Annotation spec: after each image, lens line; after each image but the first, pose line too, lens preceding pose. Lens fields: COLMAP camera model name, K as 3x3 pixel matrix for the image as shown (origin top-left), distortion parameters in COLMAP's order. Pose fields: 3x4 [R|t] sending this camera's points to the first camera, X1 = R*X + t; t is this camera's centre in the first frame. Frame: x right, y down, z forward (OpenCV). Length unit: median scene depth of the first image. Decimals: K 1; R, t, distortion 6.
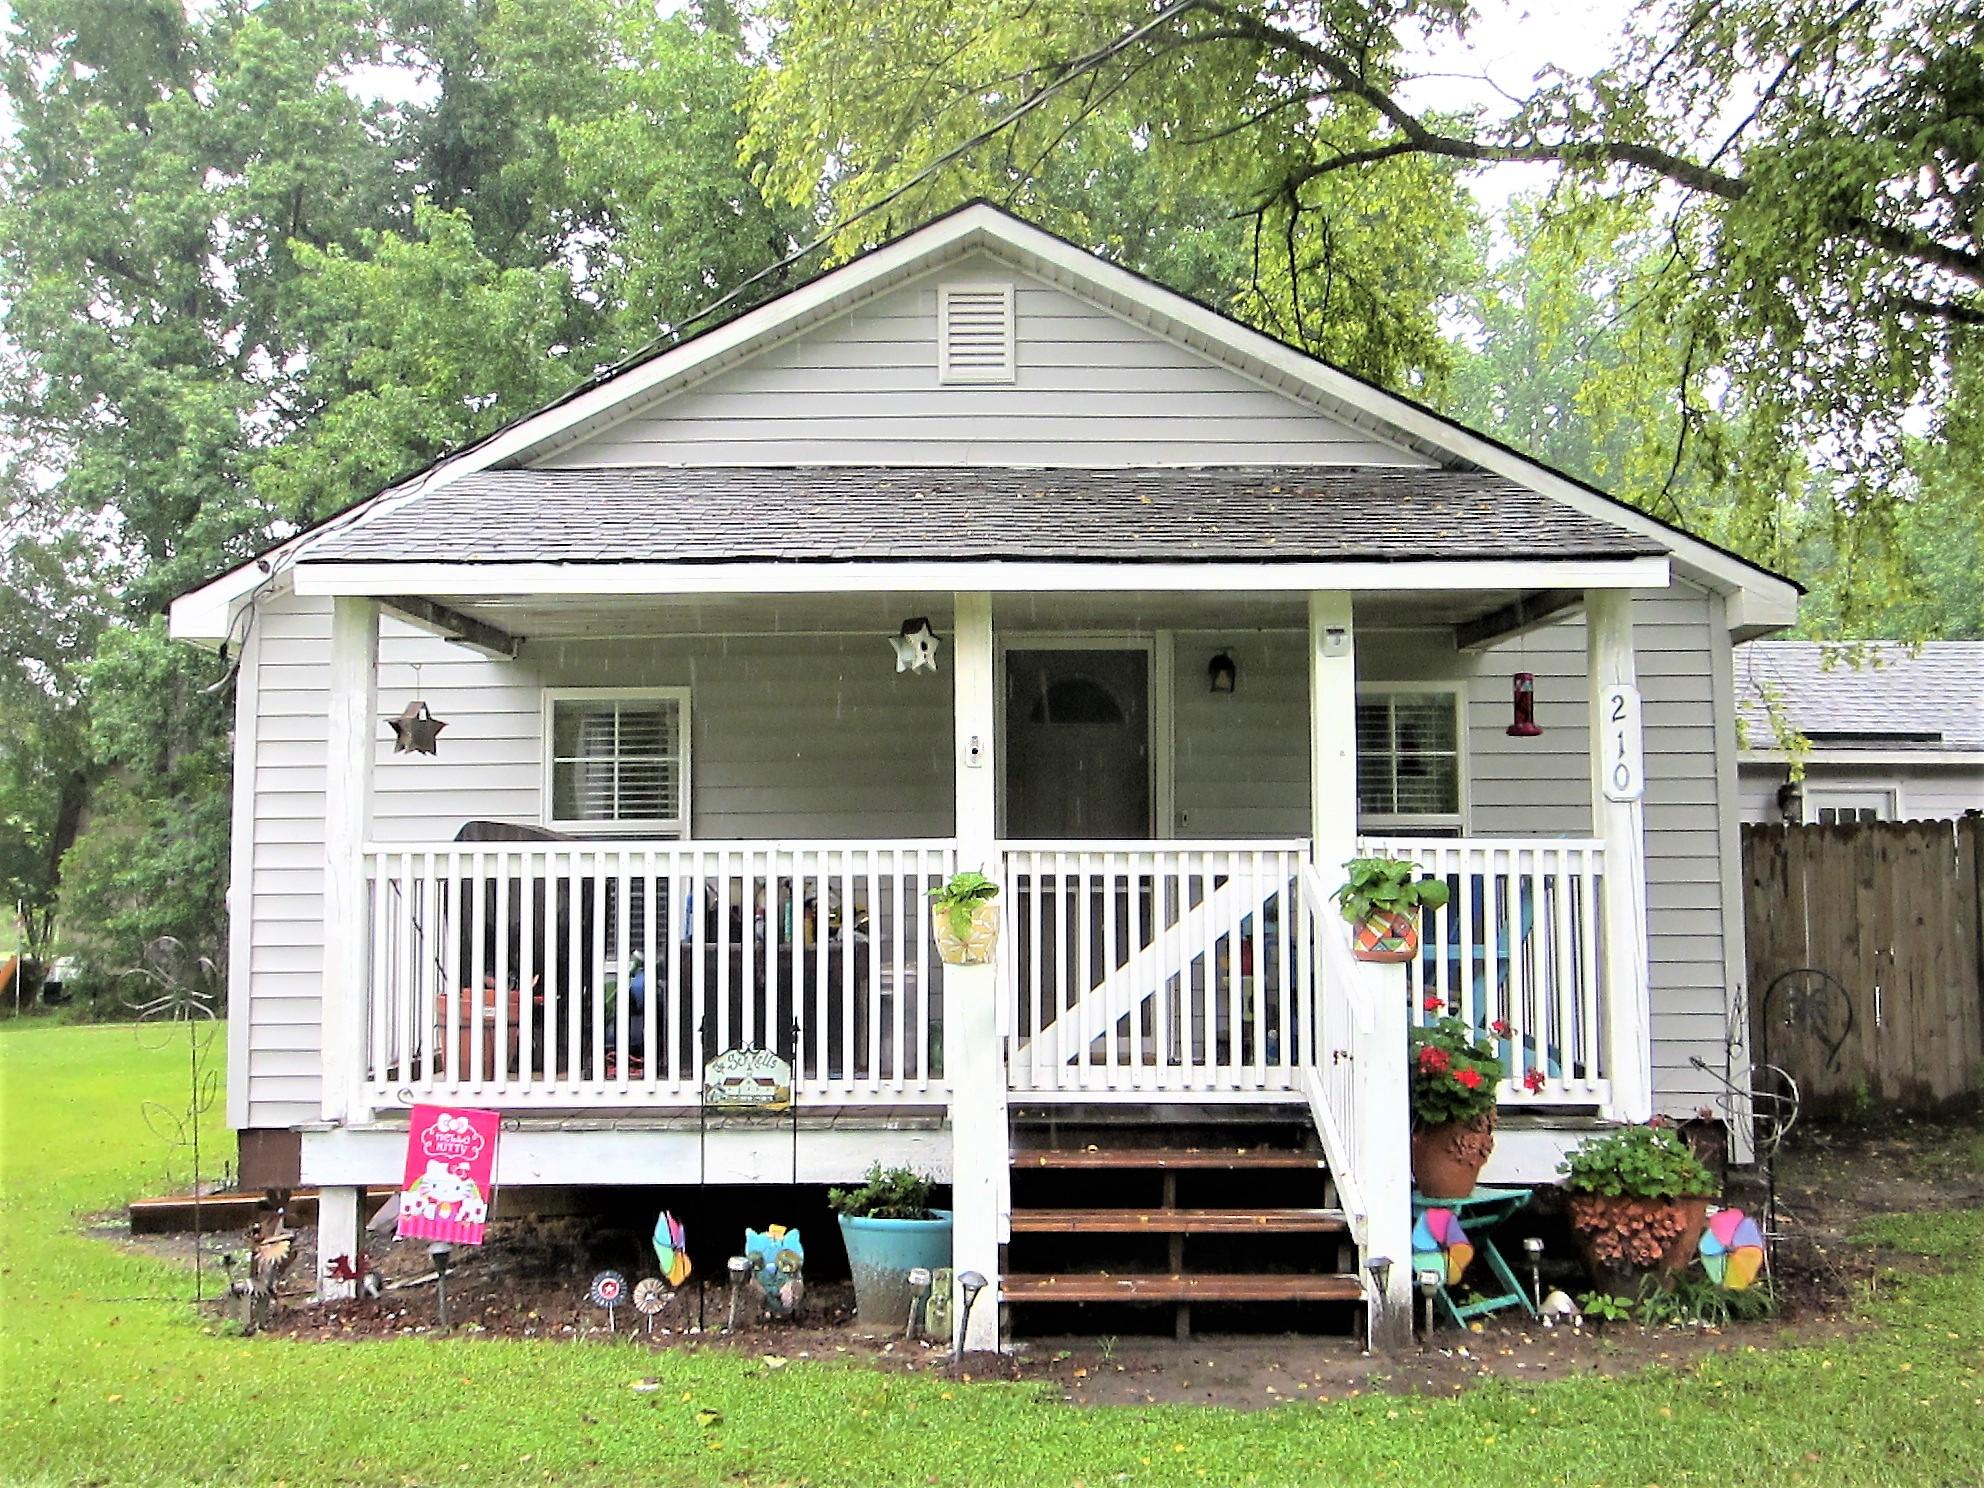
lens RADIAL K [[1874.7, 0, 992.0], [0, 1874.7, 744.0], [0, 0, 1]] dist [-0.071950, 0.005516]
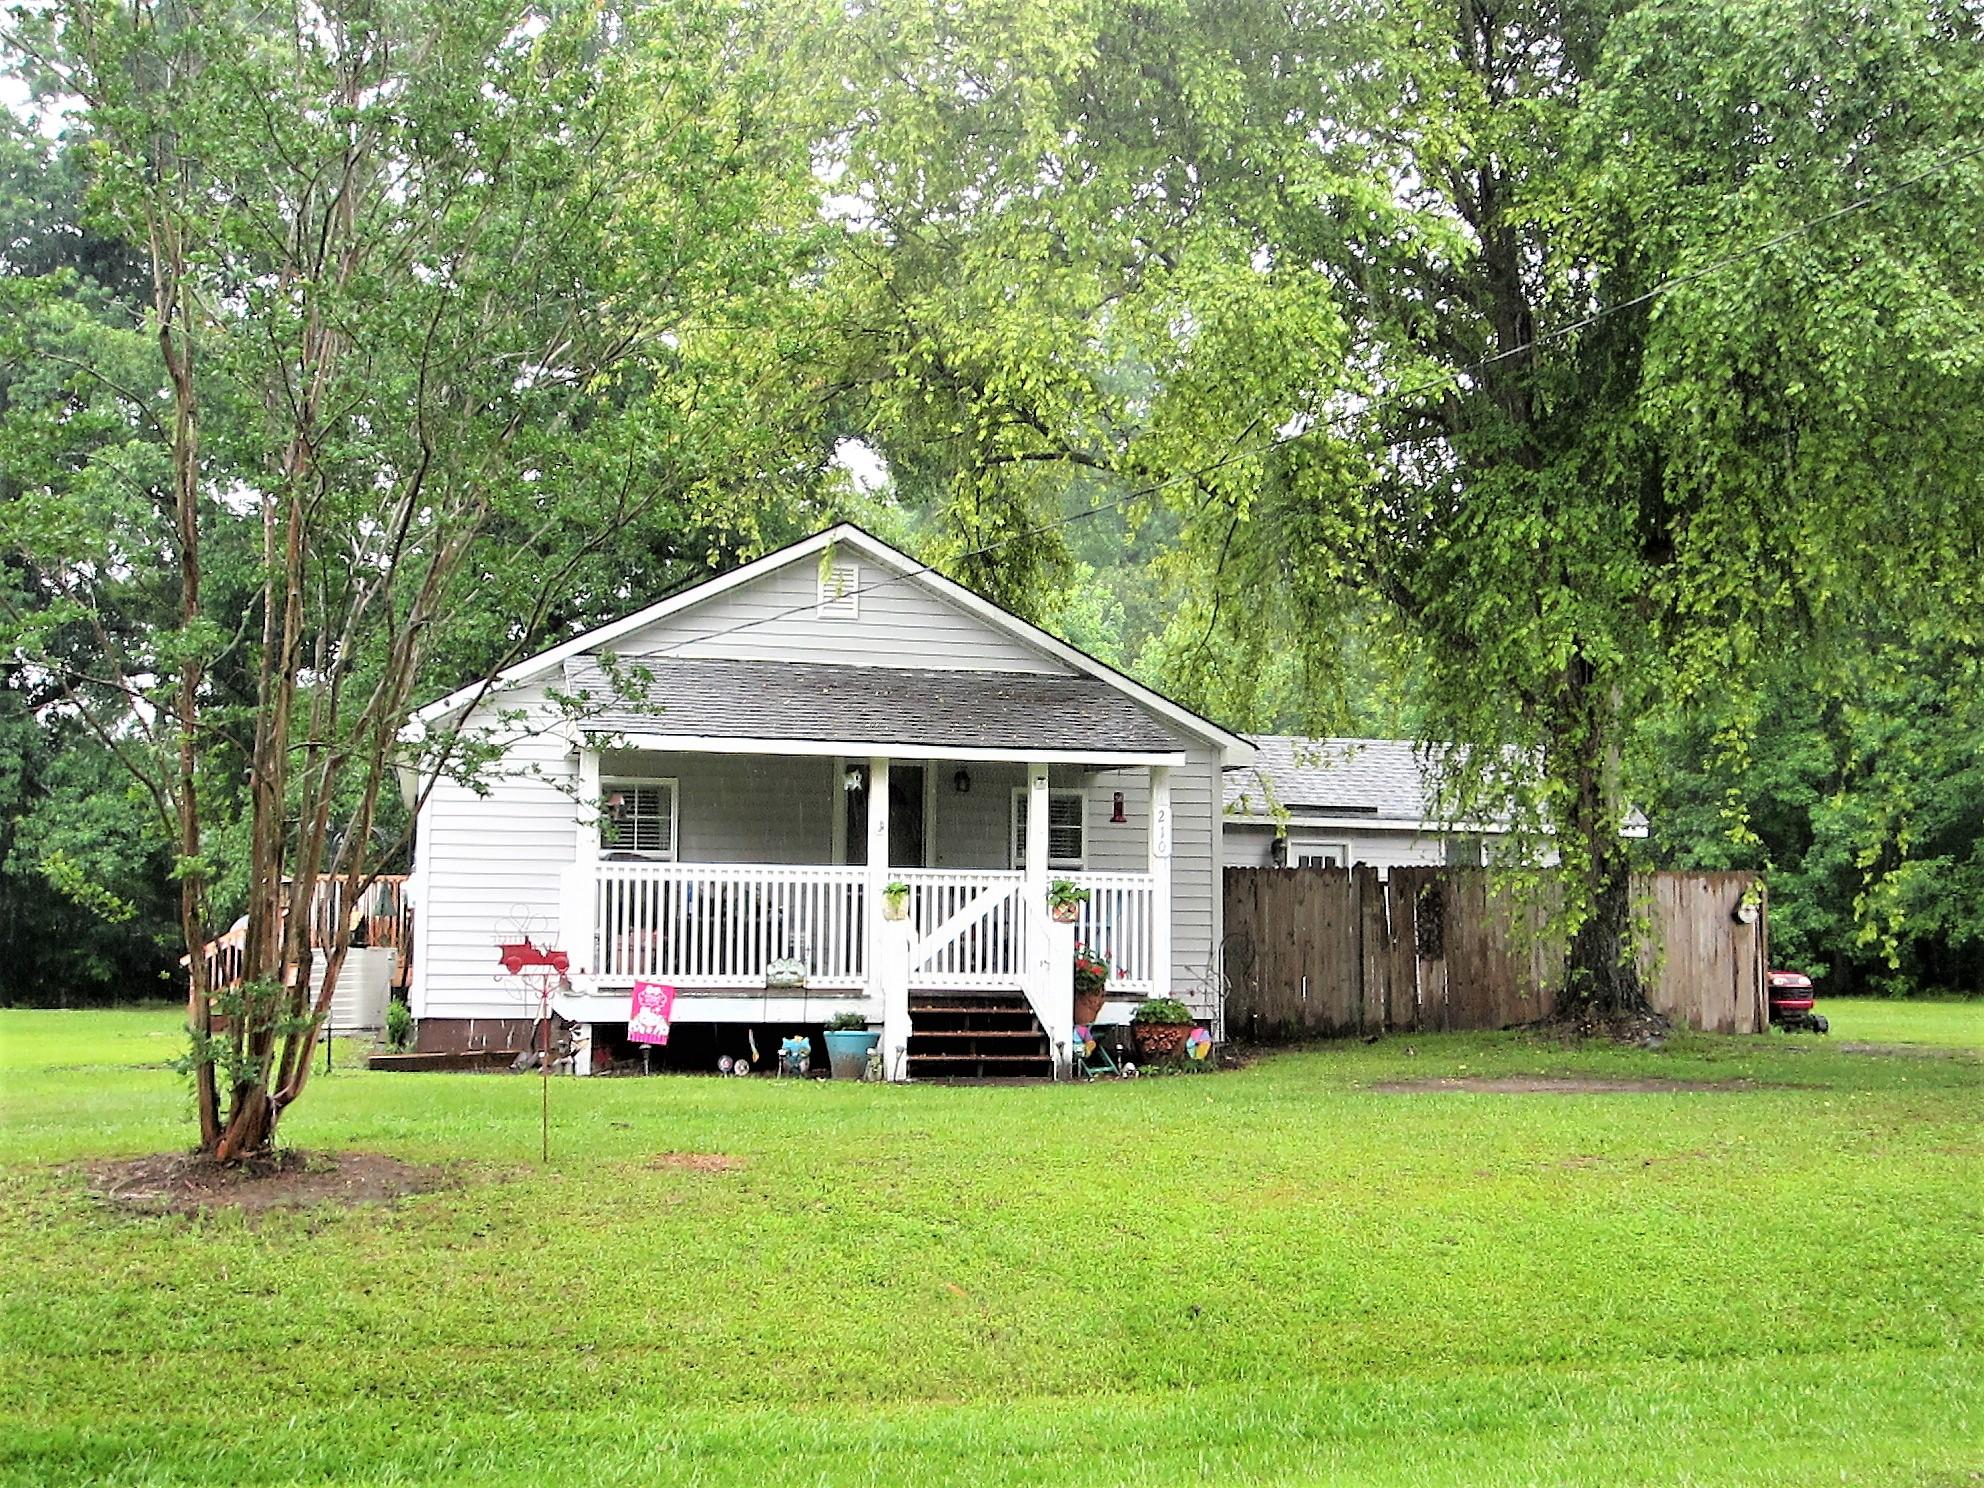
lens RADIAL K [[2264.8, 0, 992.0], [0, 2264.8, 744.0], [0, 0, 1]] dist [-0.190764, -0.003394]
pose [[0.970302, 0.036228, 0.239169, -0.515549], [-0.036071, 0.999337, -0.005036, -0.084559], [-0.239193, -0.003741, 0.970965, -1.593126]]
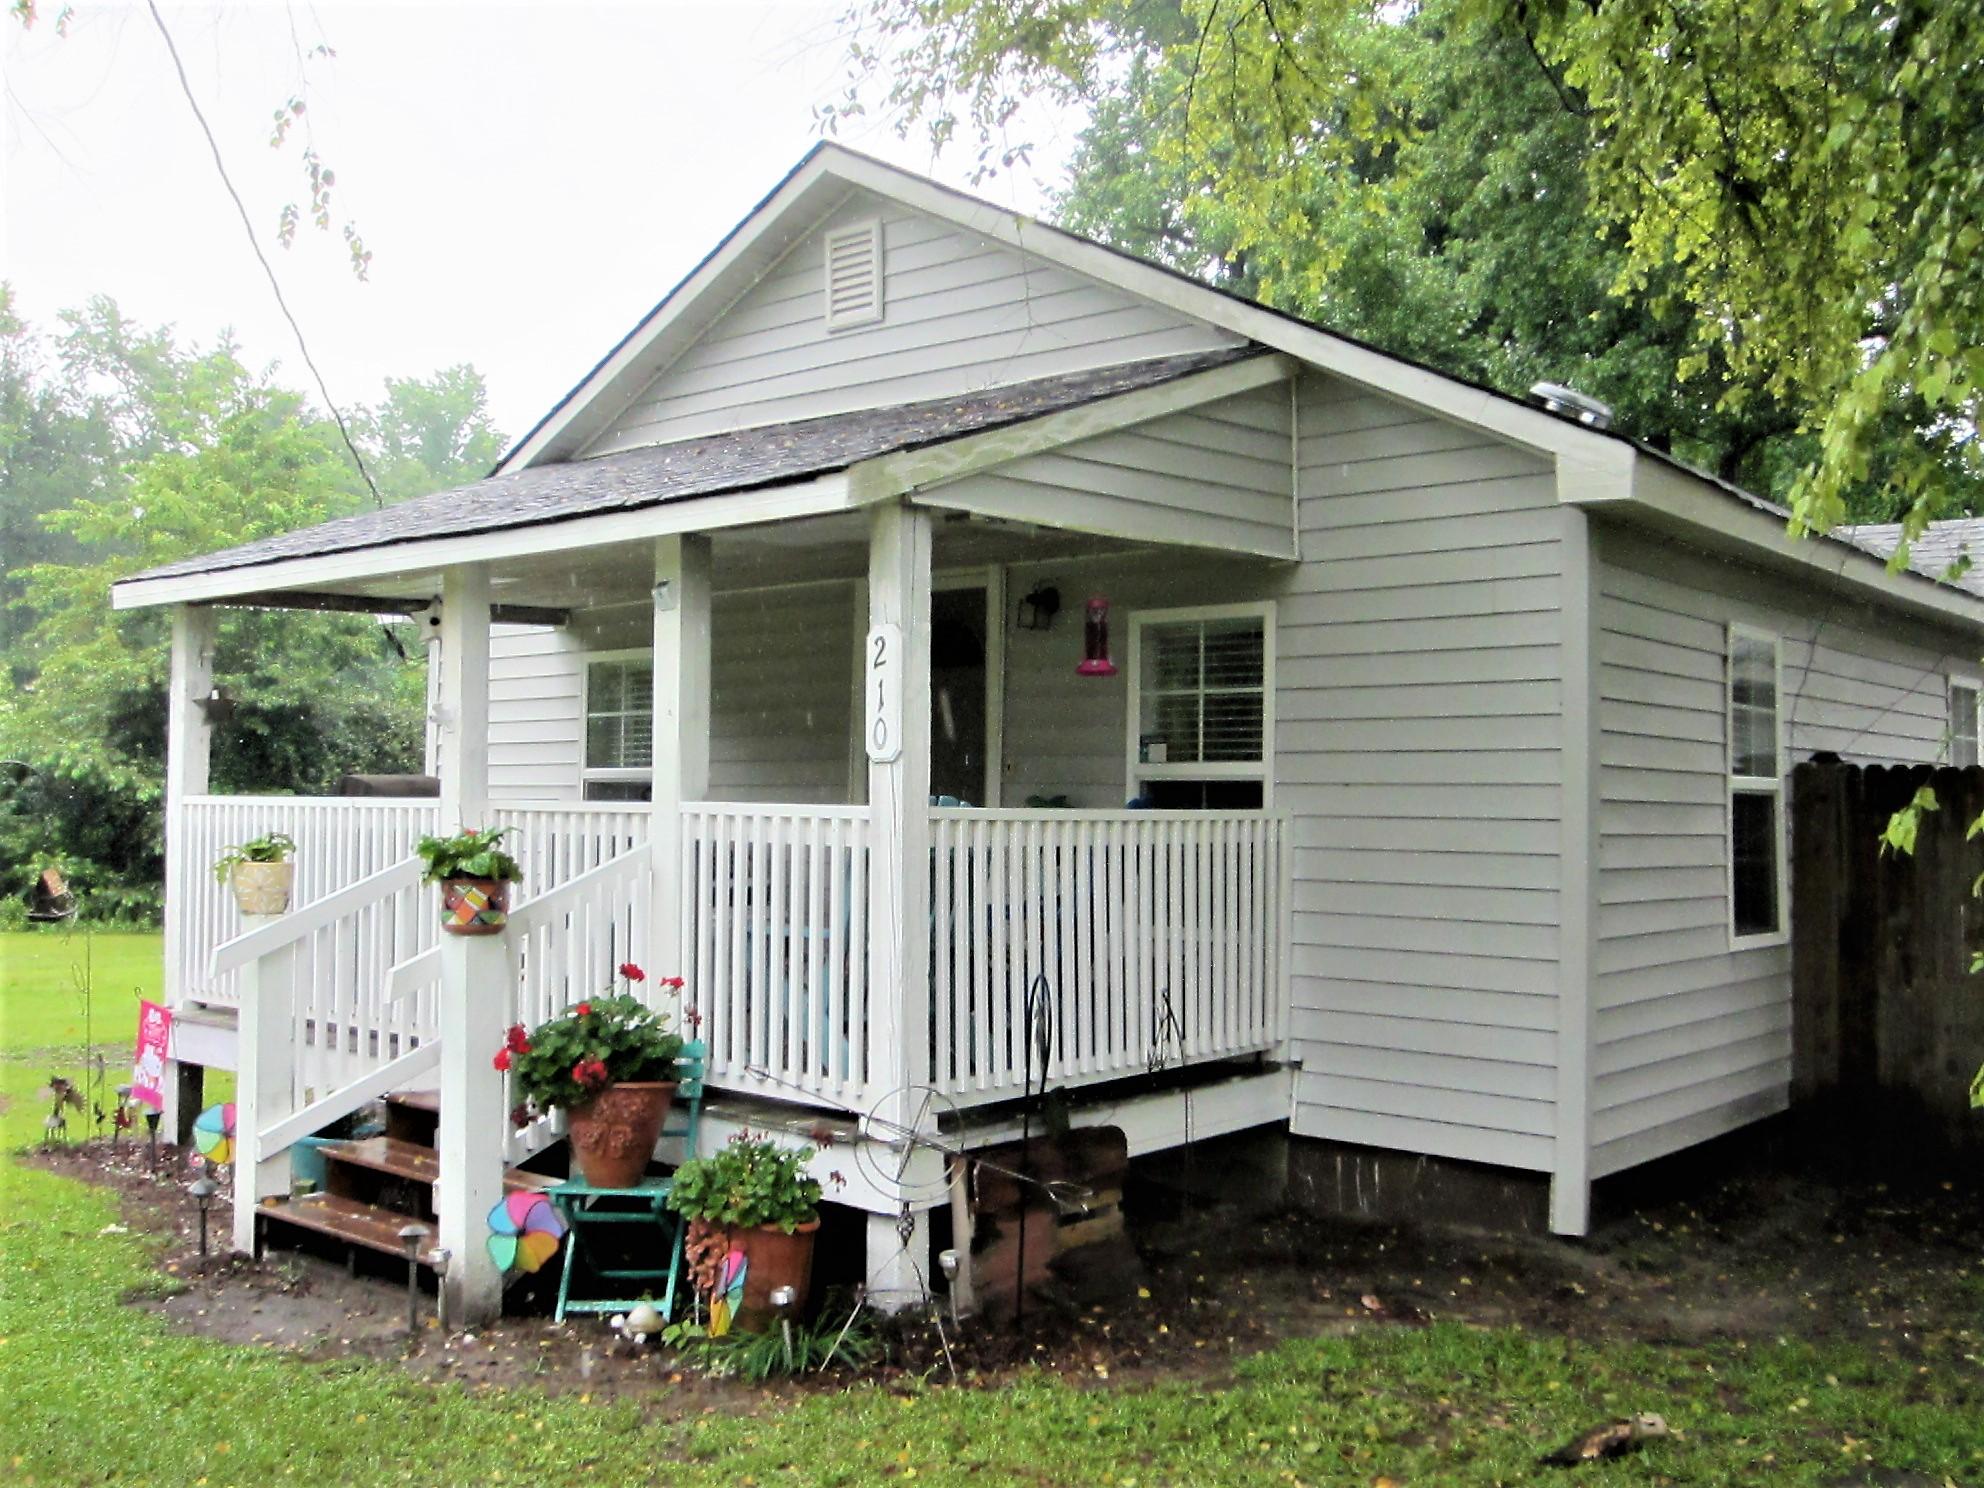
lens RADIAL K [[1888.9, 0, 992.0], [0, 1888.9, 744.0], [0, 0, 1]] dist [0.003862, 0.006326]
pose [[0.763333, -0.006038, -0.645977, 0.924046], [0.040764, 0.998414, 0.038837, -0.010861], [0.644718, -0.055978, 0.762368, 0.359824]]
